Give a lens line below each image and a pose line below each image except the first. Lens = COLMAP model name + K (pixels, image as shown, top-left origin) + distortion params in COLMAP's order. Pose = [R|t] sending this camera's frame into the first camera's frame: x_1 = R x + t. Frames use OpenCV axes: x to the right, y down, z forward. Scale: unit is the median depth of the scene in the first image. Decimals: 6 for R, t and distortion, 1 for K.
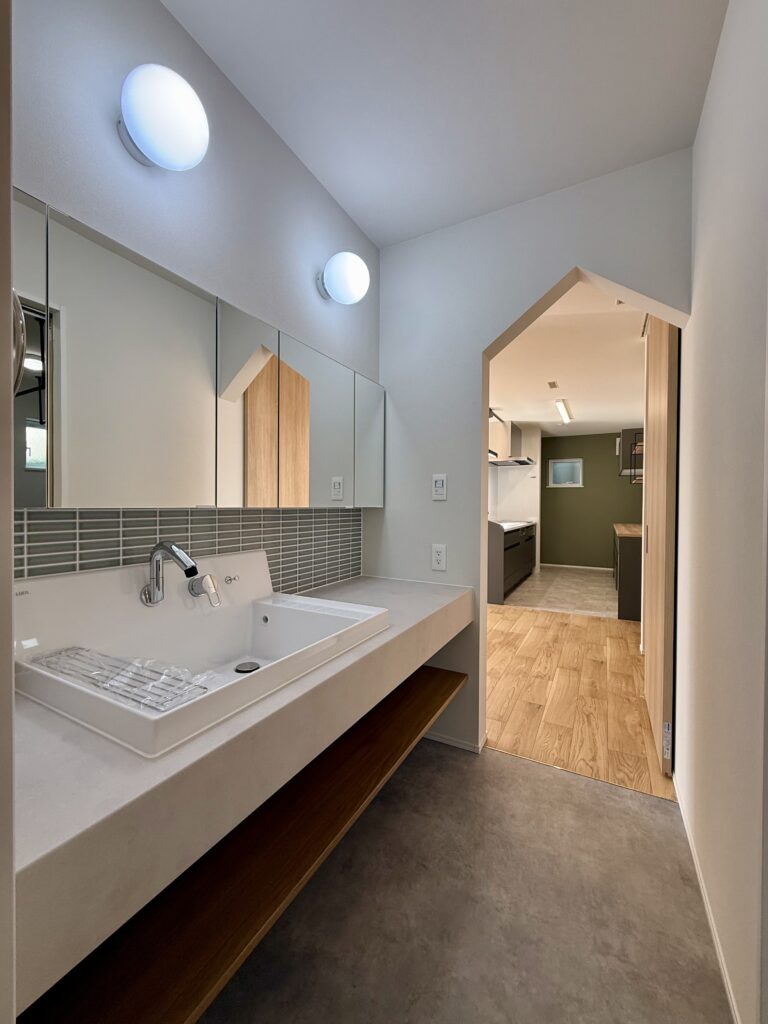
lens RADIAL K [[406.3, 0, 391.9], [0, 406.3, 509.2], [0, 0, 1]] dist [0.001777, 0.000268]
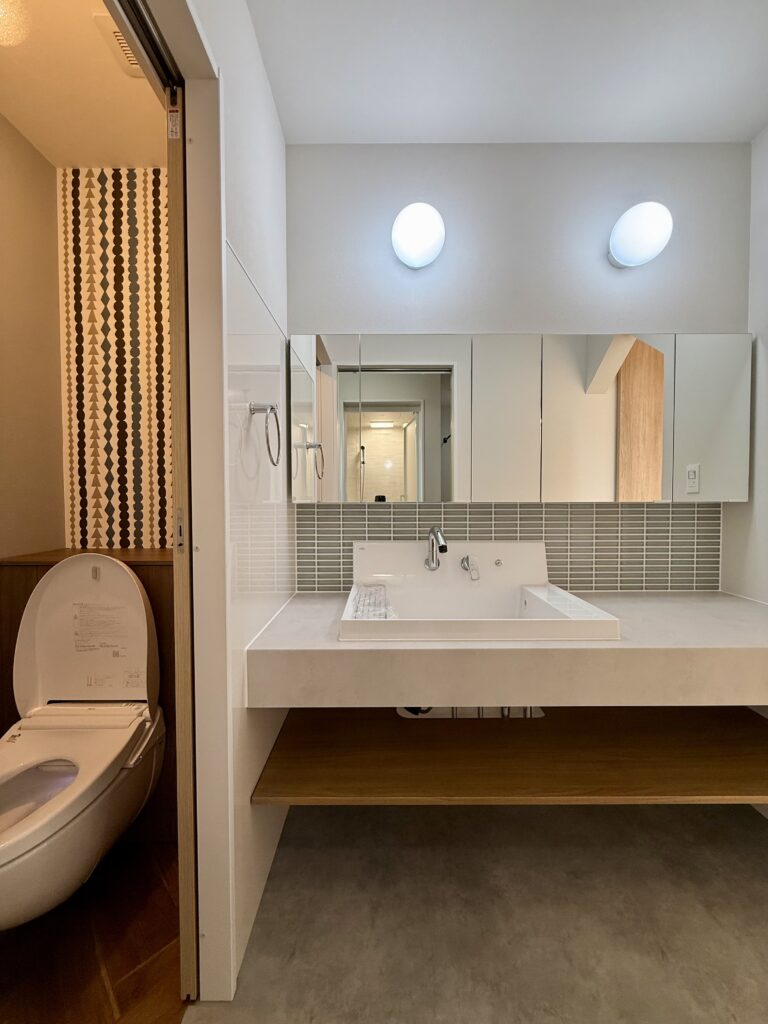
lens RADIAL K [[406.3, 0, 383.9], [0, 406.3, 508.5], [0, 0, 1]] dist [0.001777, 0.000268]
pose [[0.479374, 0.016420, -0.877457, 0.300314], [-0.003368, 0.999852, 0.016871, -0.002993], [0.877604, -0.005133, 0.479359, 0.083896]]
